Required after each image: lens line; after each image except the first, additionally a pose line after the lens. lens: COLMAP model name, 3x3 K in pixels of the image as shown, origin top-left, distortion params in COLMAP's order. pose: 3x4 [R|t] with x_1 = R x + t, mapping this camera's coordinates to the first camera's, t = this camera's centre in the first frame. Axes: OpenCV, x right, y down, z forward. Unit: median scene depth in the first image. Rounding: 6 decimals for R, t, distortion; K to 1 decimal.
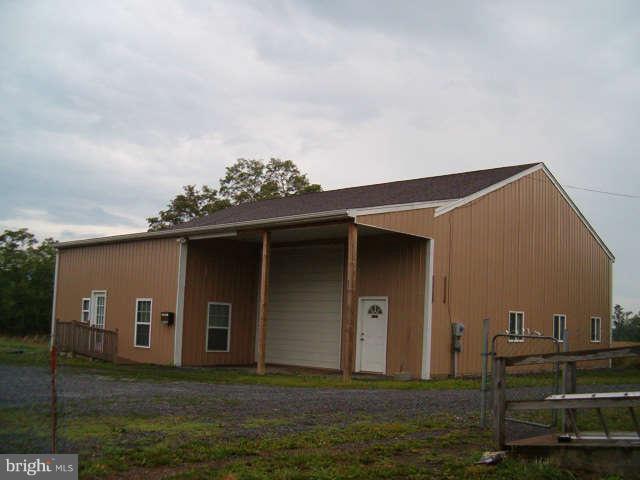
lens RADIAL K [[730.8, 0, 320.0], [0, 730.8, 240.0], [0, 0, 1]] dist [-0.235584, 0.065863]
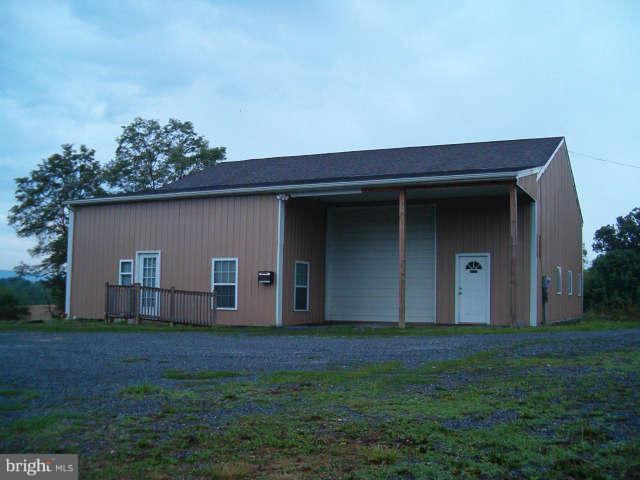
lens RADIAL K [[730.8, 0, 320.0], [0, 730.8, 240.0], [0, 0, 1]] dist [-0.235584, 0.065863]
pose [[0.950169, 0.002818, 0.311723, -0.432262], [-0.016732, 0.998979, 0.041970, 0.015002], [-0.311286, -0.045094, 0.949246, 0.046255]]
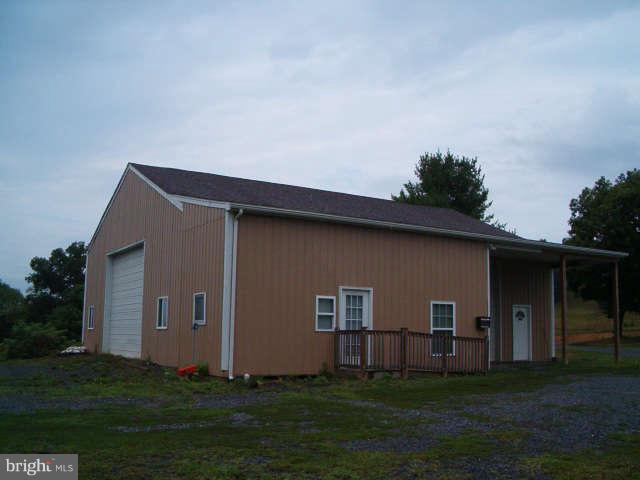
lens RADIAL K [[730.8, 0, 320.0], [0, 730.8, 240.0], [0, 0, 1]] dist [-0.235584, 0.065863]
pose [[0.229941, 0.096713, 0.968387, -1.188389], [-0.126540, 0.989574, -0.068783, 0.088540], [-0.964943, -0.106724, 0.239782, 0.955042]]
